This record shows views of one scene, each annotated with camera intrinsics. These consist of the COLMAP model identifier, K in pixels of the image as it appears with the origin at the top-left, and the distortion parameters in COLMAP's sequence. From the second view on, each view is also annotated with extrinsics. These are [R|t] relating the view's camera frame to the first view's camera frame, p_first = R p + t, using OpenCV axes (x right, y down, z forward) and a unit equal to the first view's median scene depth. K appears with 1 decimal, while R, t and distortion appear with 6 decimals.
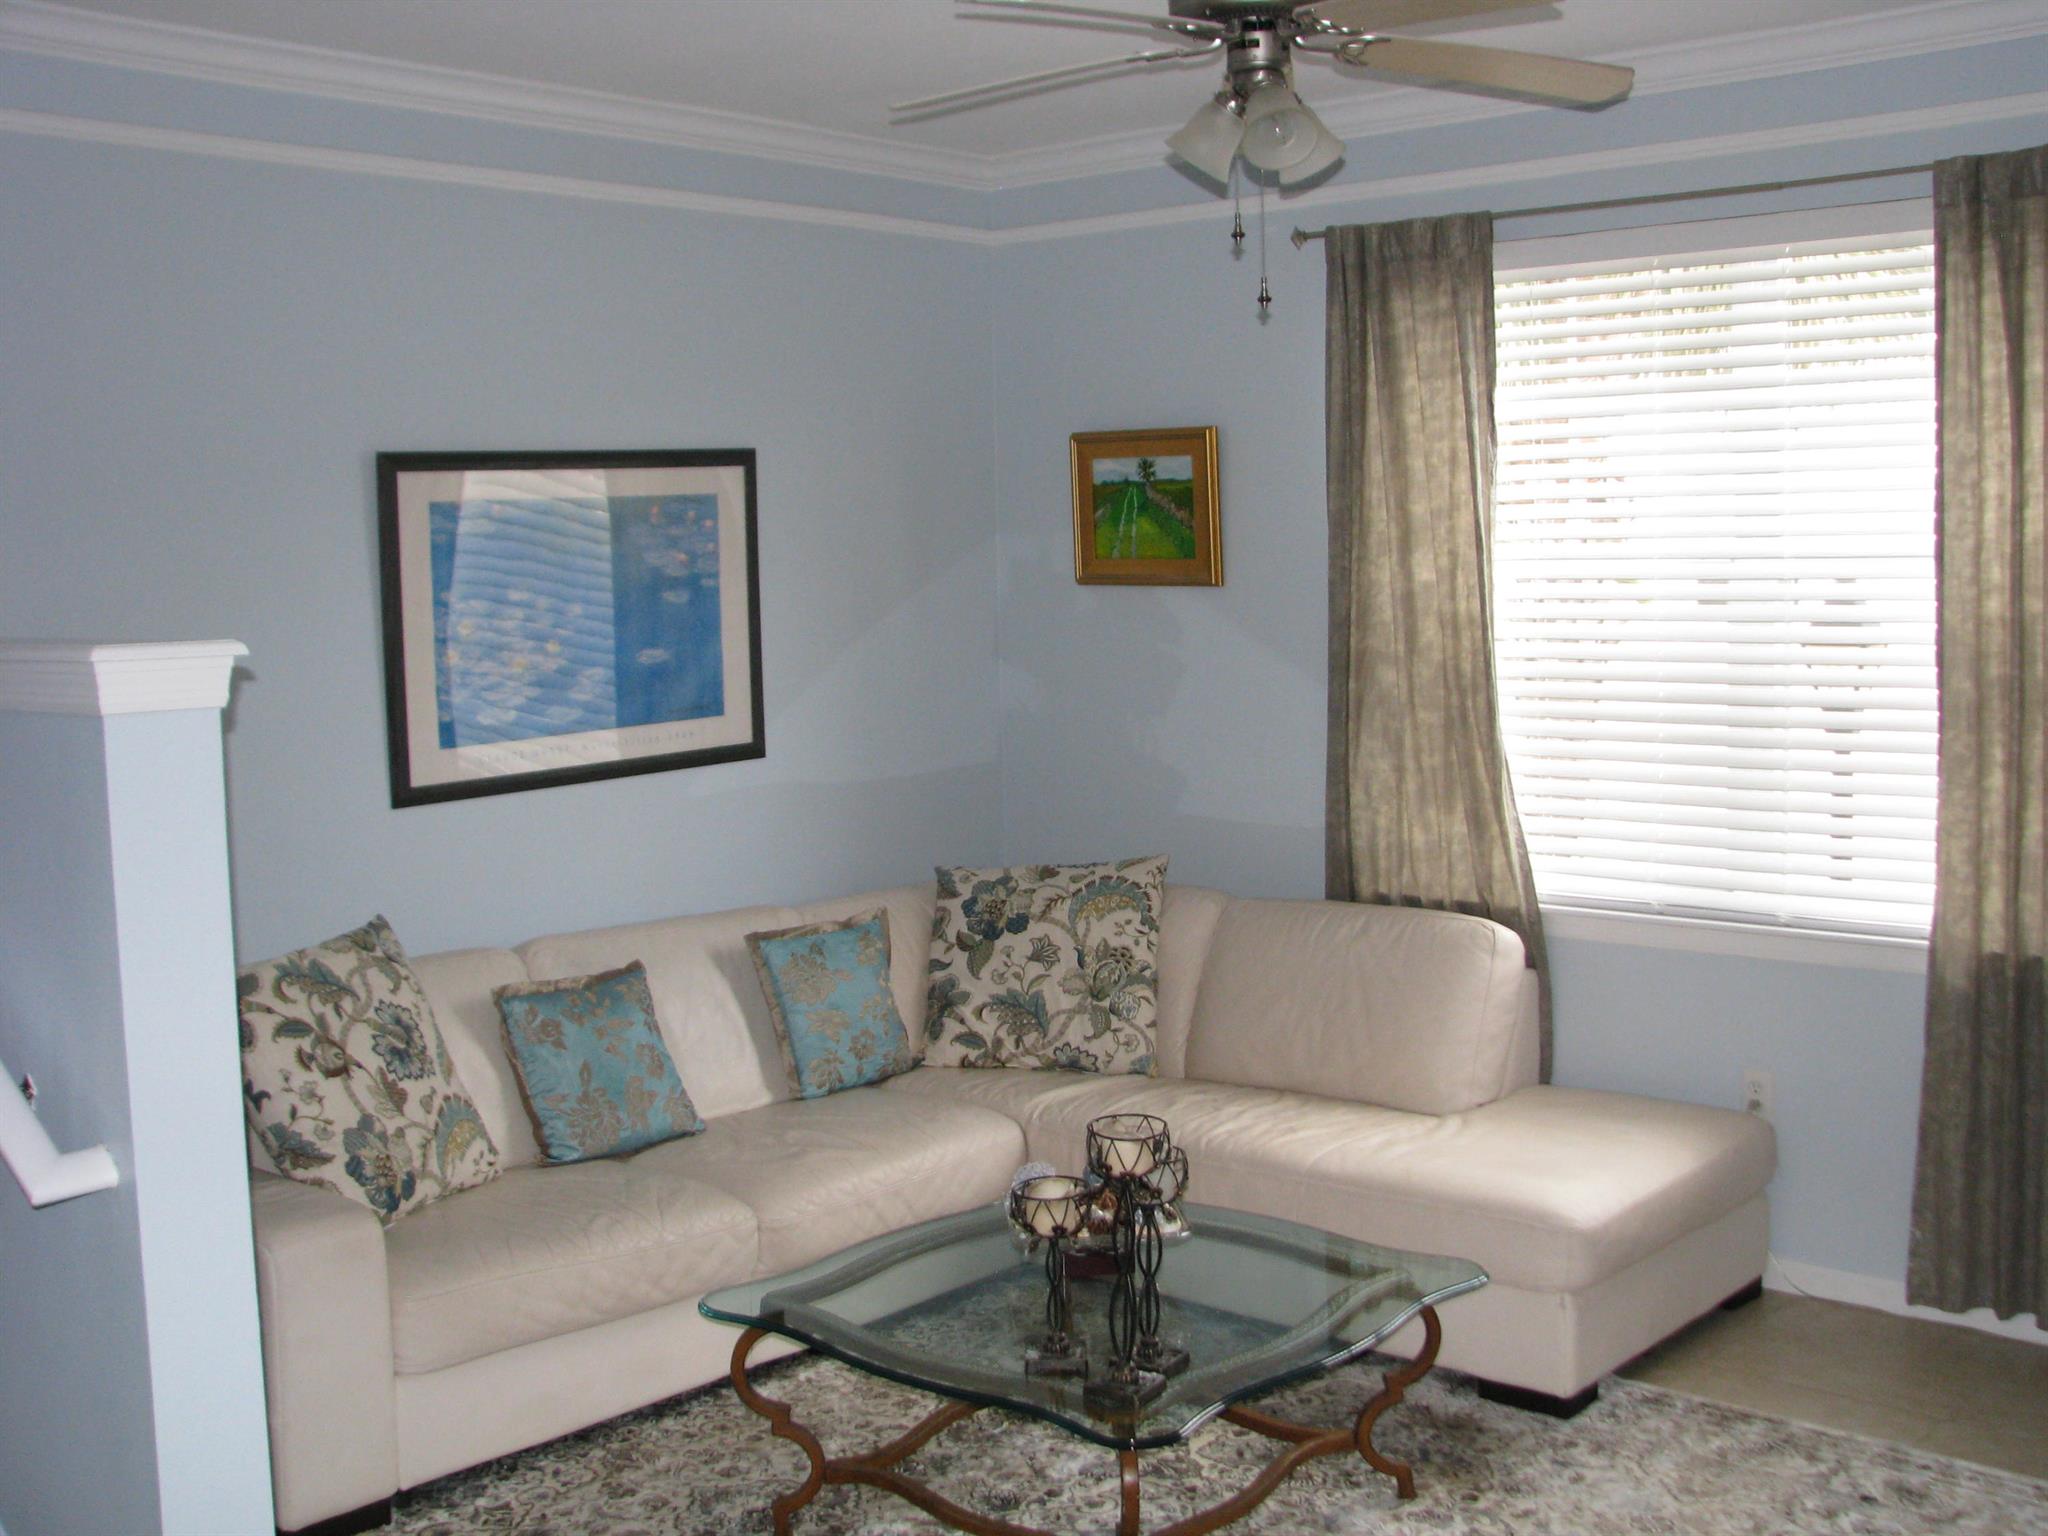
lens RADIAL K [[2180.1, 0, 1030.3], [0, 2180.1, 739.1], [0, 0, 1]] dist [-0.198440, 0.295342]
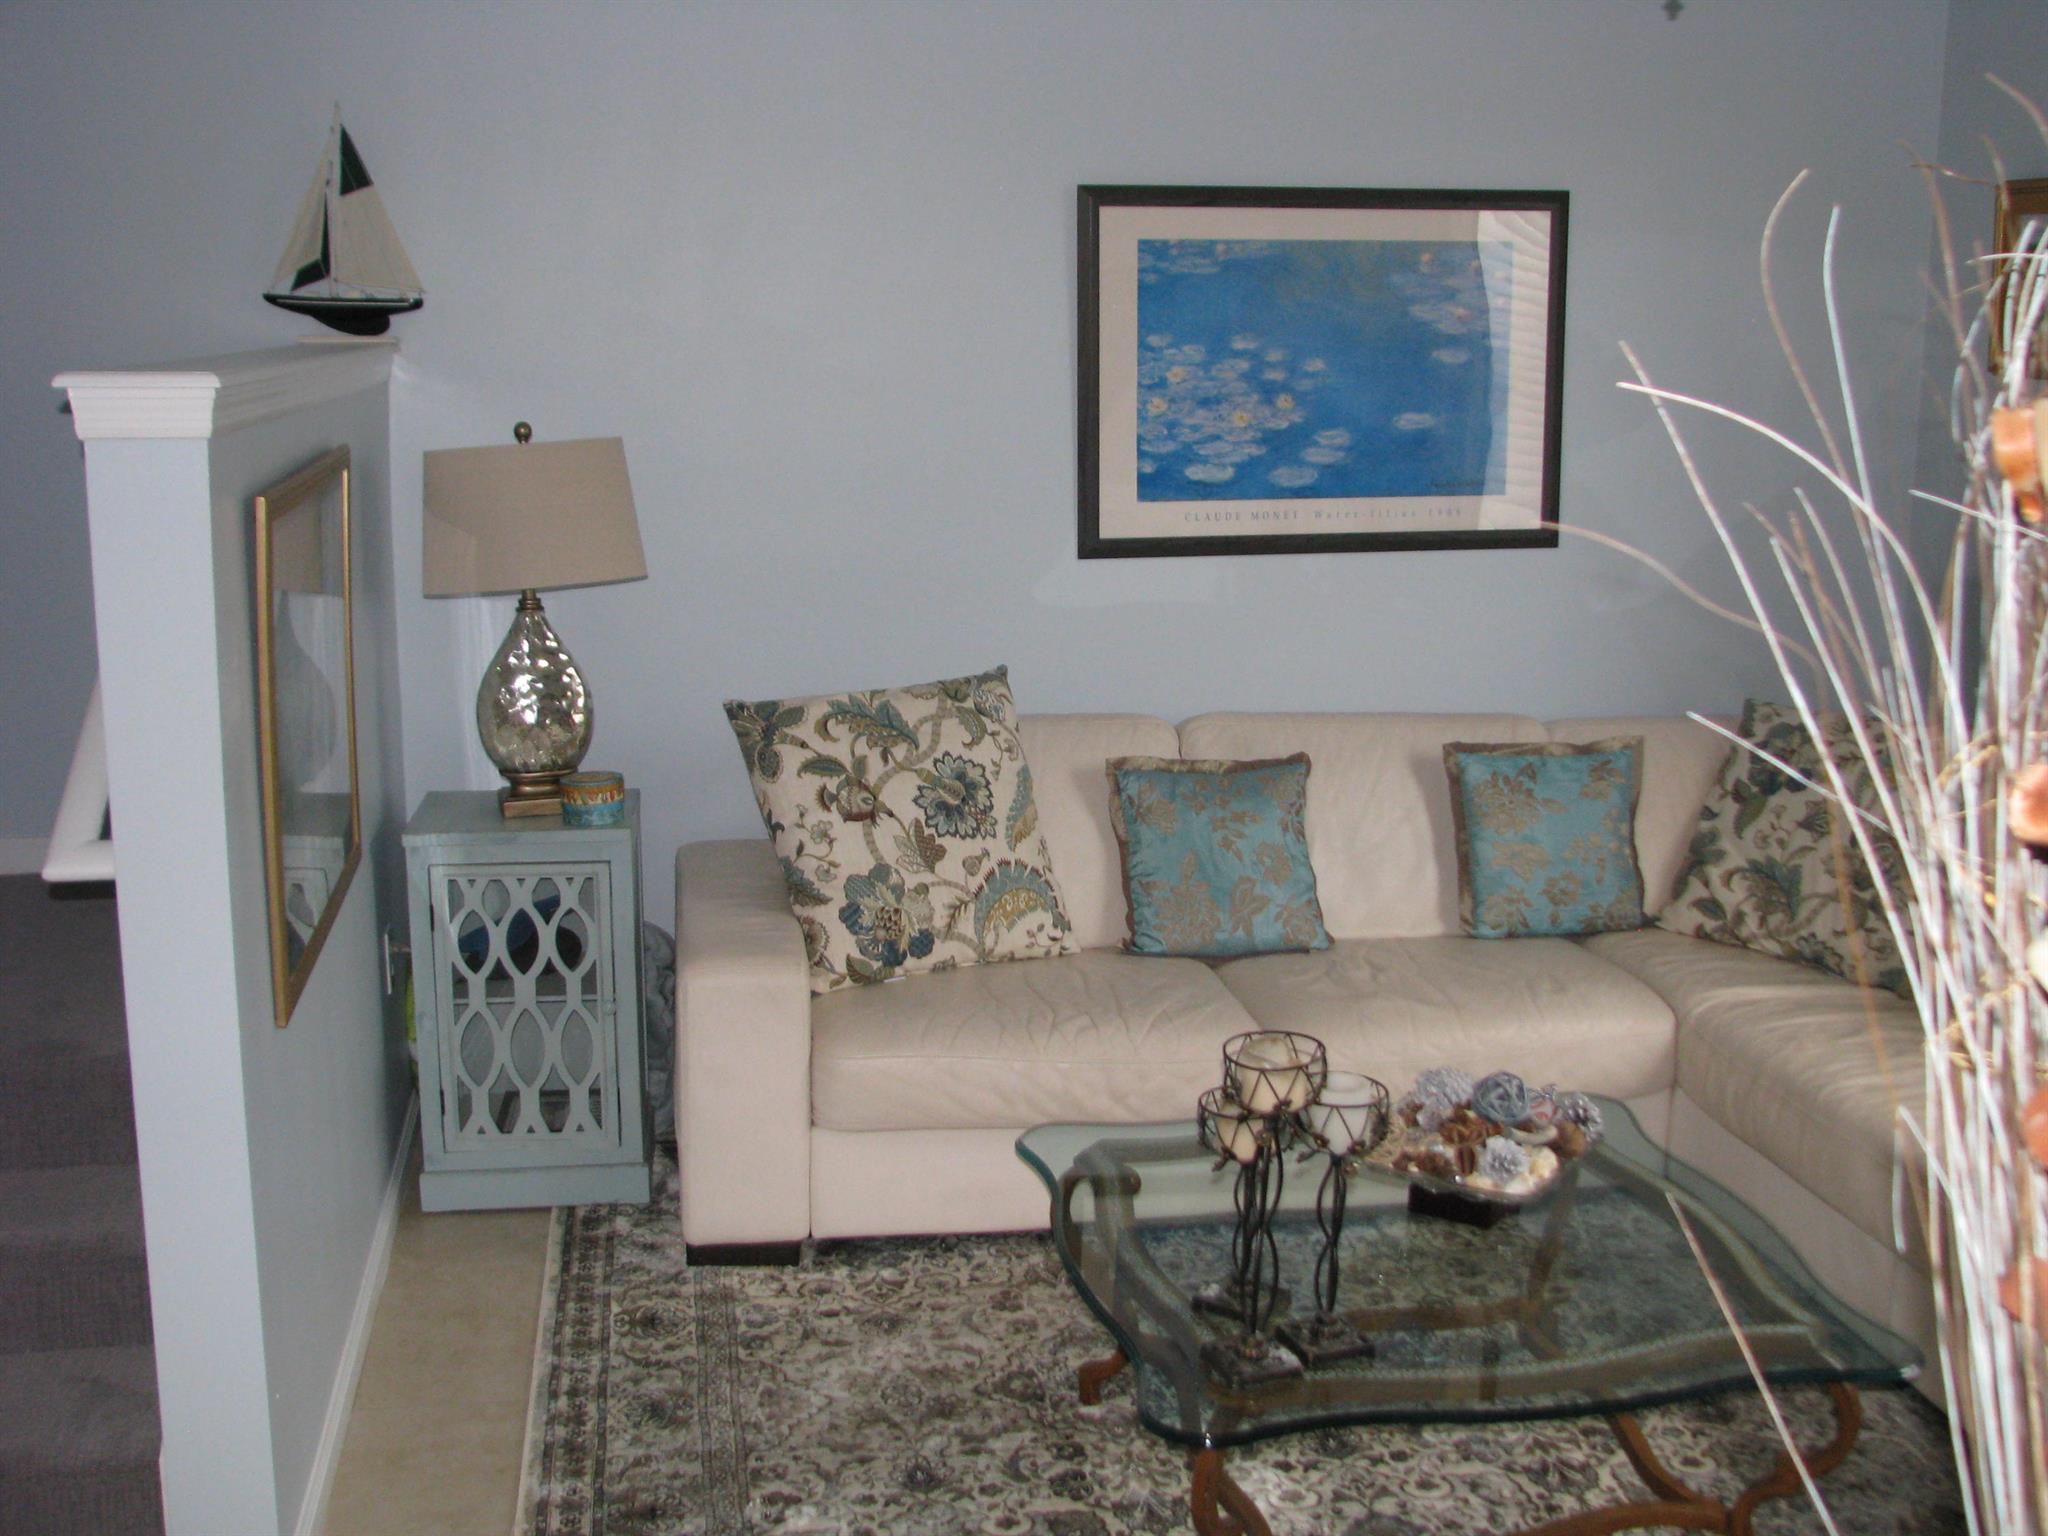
lens RADIAL K [[2180.1, 0, 1080.3], [0, 2180.1, 710.2], [0, 0, 1]] dist [-0.213634, 0.346722]
pose [[0.795419, 0.145261, -0.588395, 0.267210], [-0.084899, 0.987985, 0.129140, -0.024620], [0.600084, -0.052766, 0.798195, 0.203261]]
